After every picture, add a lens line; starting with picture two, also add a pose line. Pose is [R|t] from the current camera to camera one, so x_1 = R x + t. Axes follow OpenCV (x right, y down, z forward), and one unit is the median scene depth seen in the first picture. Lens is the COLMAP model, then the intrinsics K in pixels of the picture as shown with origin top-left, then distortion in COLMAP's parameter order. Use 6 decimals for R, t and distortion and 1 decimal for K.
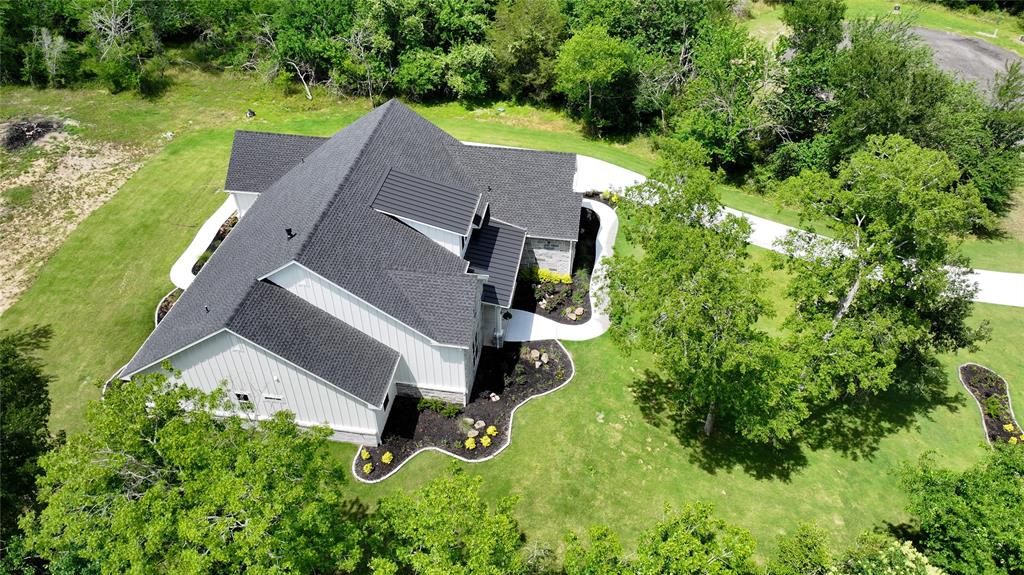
lens RADIAL K [[714.5, 0, 518.1], [0, 714.5, 287.8], [0, 0, 1]] dist [0.017150, -0.007318]
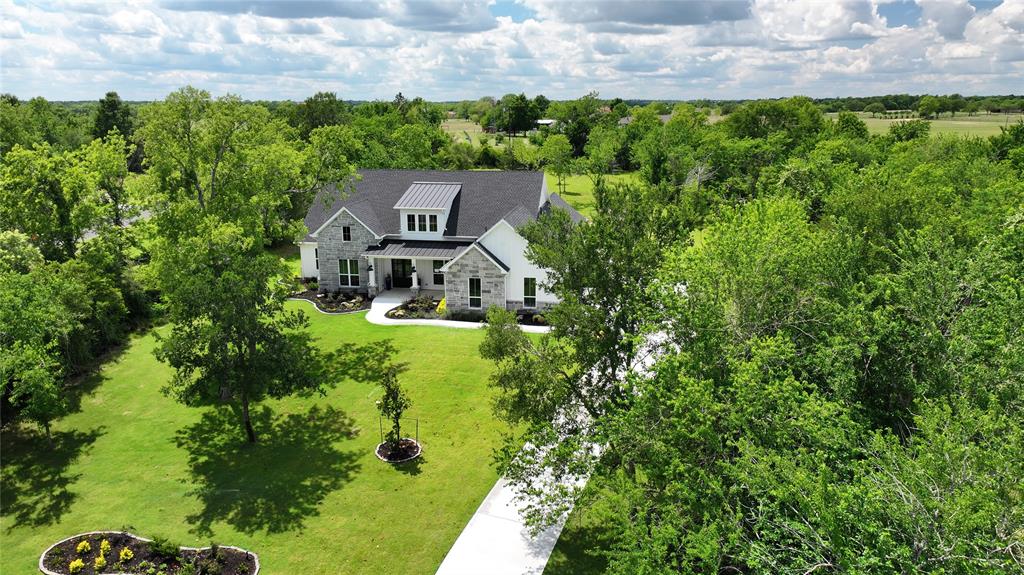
lens RADIAL K [[714.5, 0, 519.9], [0, 714.5, 284.0], [0, 0, 1]] dist [0.017150, -0.007318]
pose [[-0.011068, 0.239010, -0.970954, 1.259841], [-0.636536, 0.747176, 0.191180, -0.368199], [0.771167, 0.620163, 0.143869, 1.001934]]
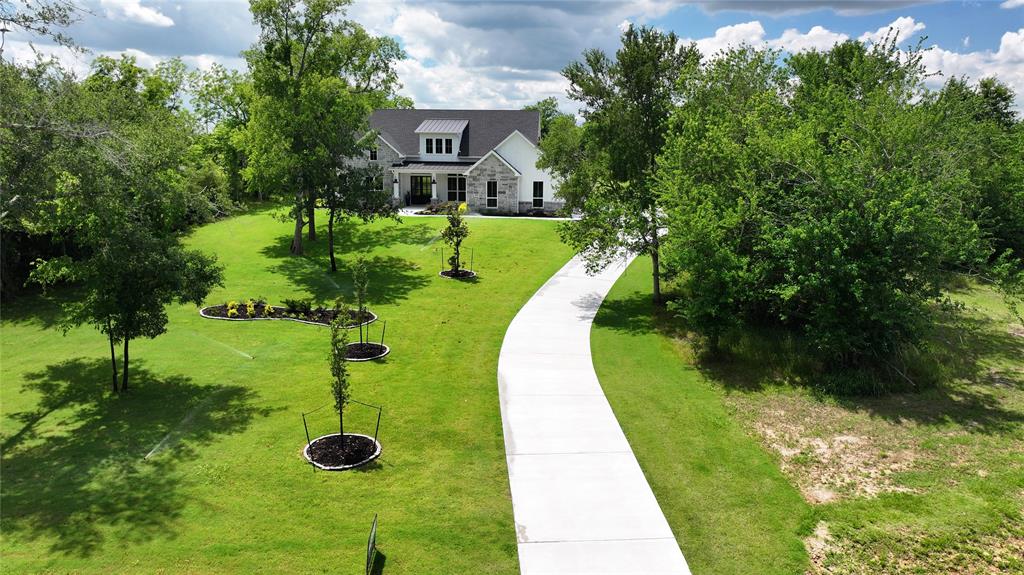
lens RADIAL K [[714.5, 0, 522.5], [0, 714.5, 286.6], [0, 0, 1]] dist [0.017150, -0.007318]
pose [[0.080685, 0.184693, -0.979479, 1.525670], [-0.644149, 0.759567, 0.090164, -0.104835], [0.760633, 0.623655, 0.180256, 1.031031]]
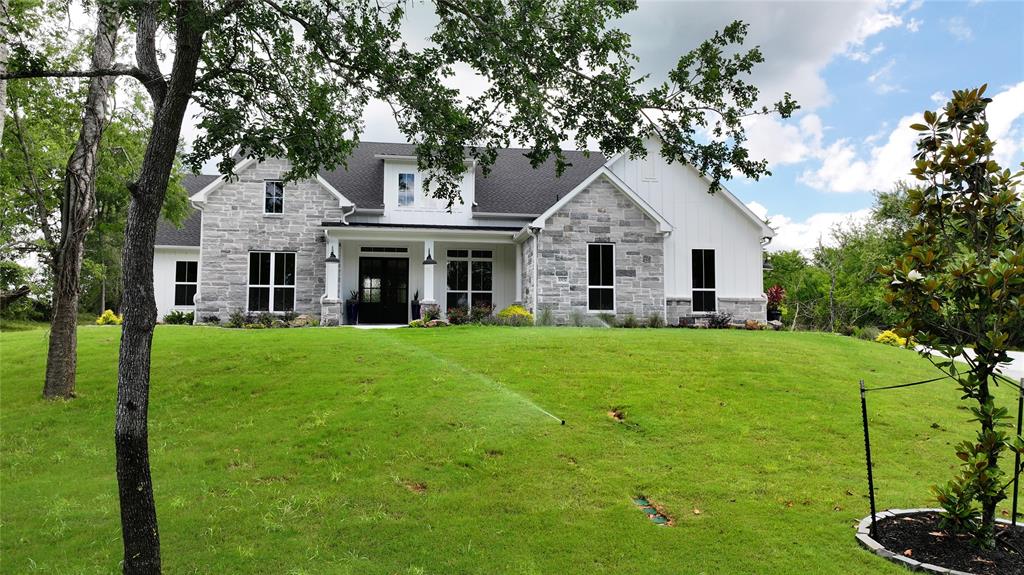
lens RADIAL K [[714.5, 0, 515.6], [0, 714.5, 283.1], [0, 0, 1]] dist [0.017150, -0.007318]
pose [[0.289742, -0.076317, -0.954057, 0.603376], [-0.611353, 0.752206, -0.245835, 0.104734], [0.736409, 0.654494, 0.171289, 0.984794]]
